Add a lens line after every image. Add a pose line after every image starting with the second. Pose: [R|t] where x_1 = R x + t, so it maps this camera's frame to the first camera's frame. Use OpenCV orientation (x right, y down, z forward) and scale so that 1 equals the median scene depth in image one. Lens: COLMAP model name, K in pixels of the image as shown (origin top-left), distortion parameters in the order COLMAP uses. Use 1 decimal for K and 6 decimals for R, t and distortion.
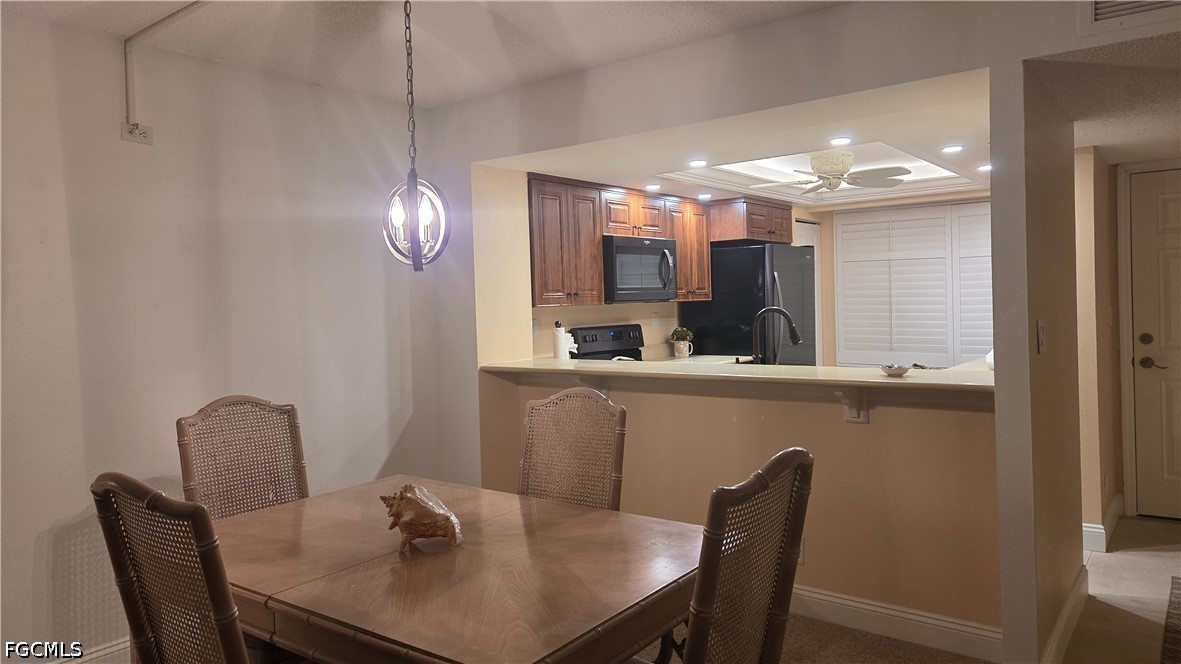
lens RADIAL K [[806.2, 0, 581.2], [0, 806.2, 330.6], [0, 0, 1]] dist [0.053997, 0.000526]
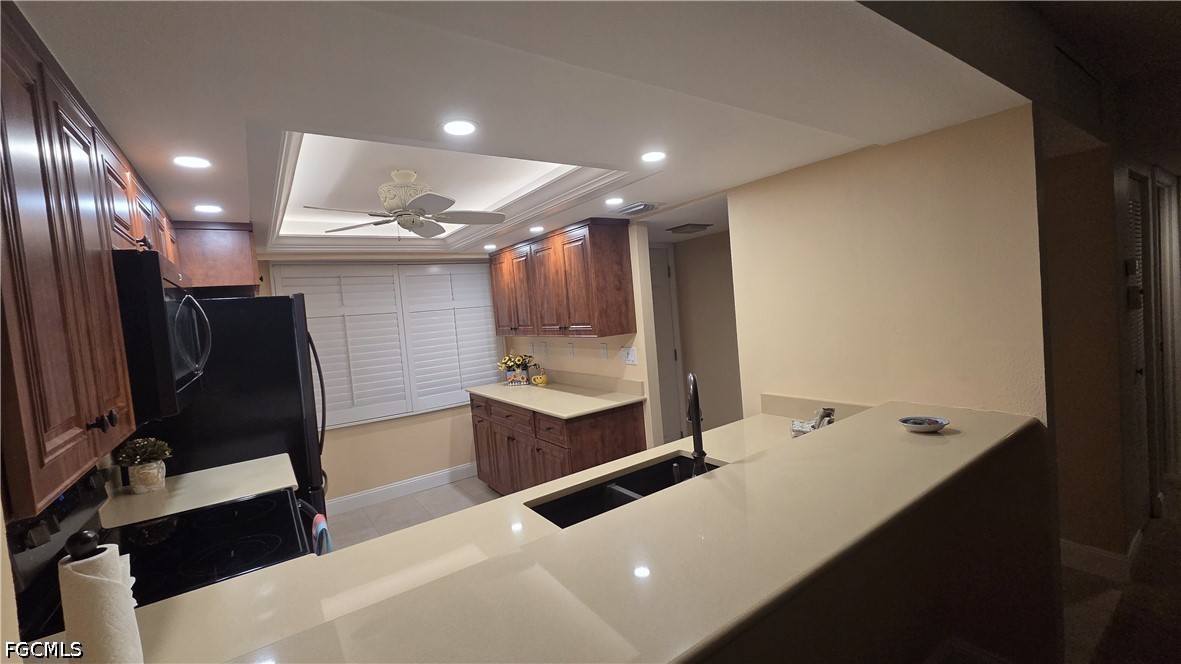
lens RADIAL K [[484.2, 0, 598.4], [0, 484.2, 332.2], [0, 0, 1]] dist [0.002164, 0.000325]
pose [[0.311885, -0.048398, 0.948887, -0.093686], [0.107516, 0.994085, 0.015364, -0.049364], [-0.944017, 0.097228, 0.315243, 0.604364]]
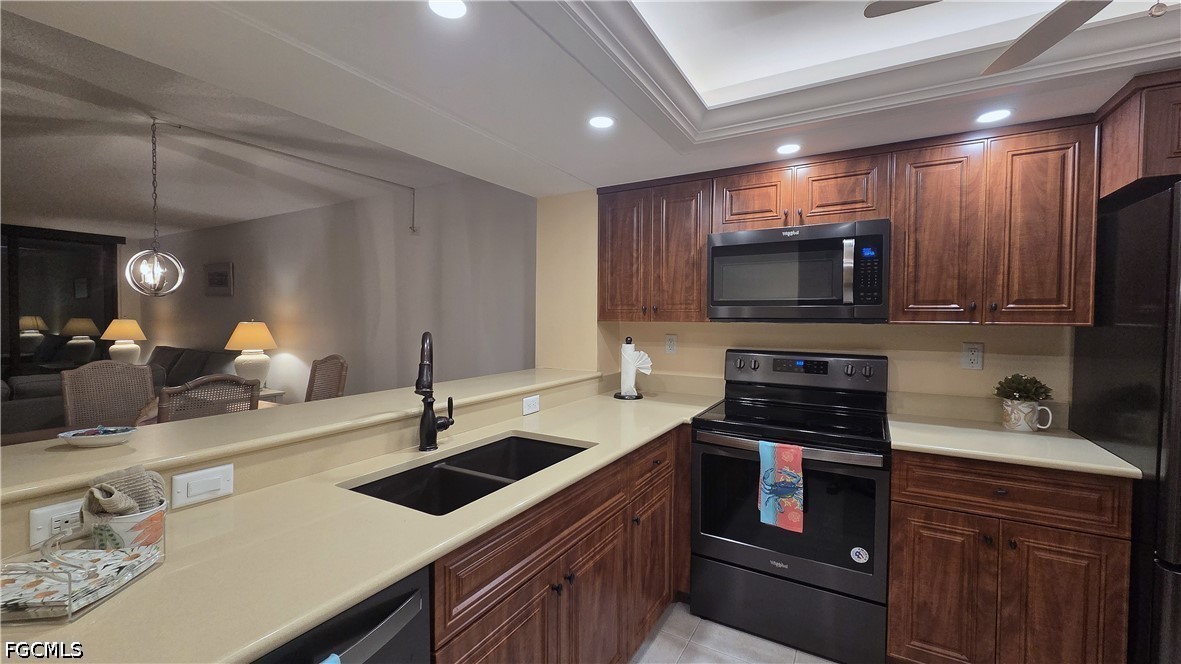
lens RADIAL K [[484.2, 0, 587.0], [0, 484.2, 324.5], [0, 0, 1]] dist [0.002164, 0.000325]
pose [[0.117999, 0.050655, -0.991721, 0.413580], [-0.043197, 0.998015, 0.045837, -0.039504], [0.992074, 0.037431, 0.119953, 0.694350]]
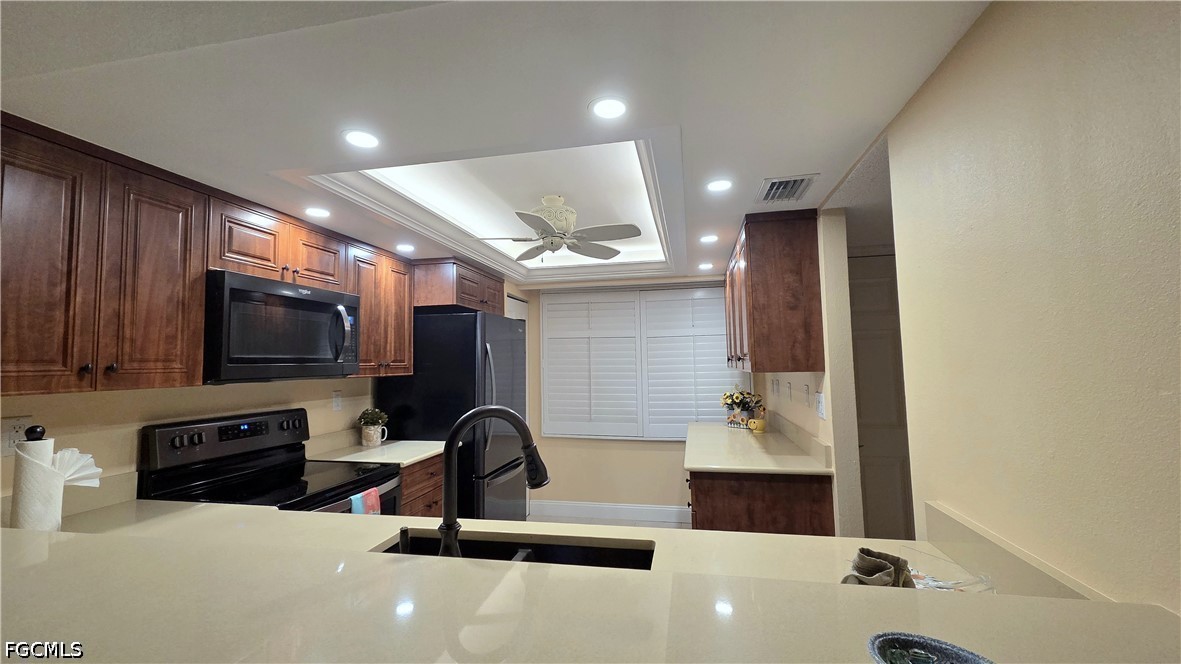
lens RADIAL K [[484.2, 0, 579.0], [0, 484.2, 328.1], [0, 0, 1]] dist [0.002164, 0.000325]
pose [[0.908654, 0.044714, 0.415149, 0.109428], [0.004982, 0.993018, -0.117857, -0.026259], [-0.417521, 0.109159, 0.902087, 0.476410]]
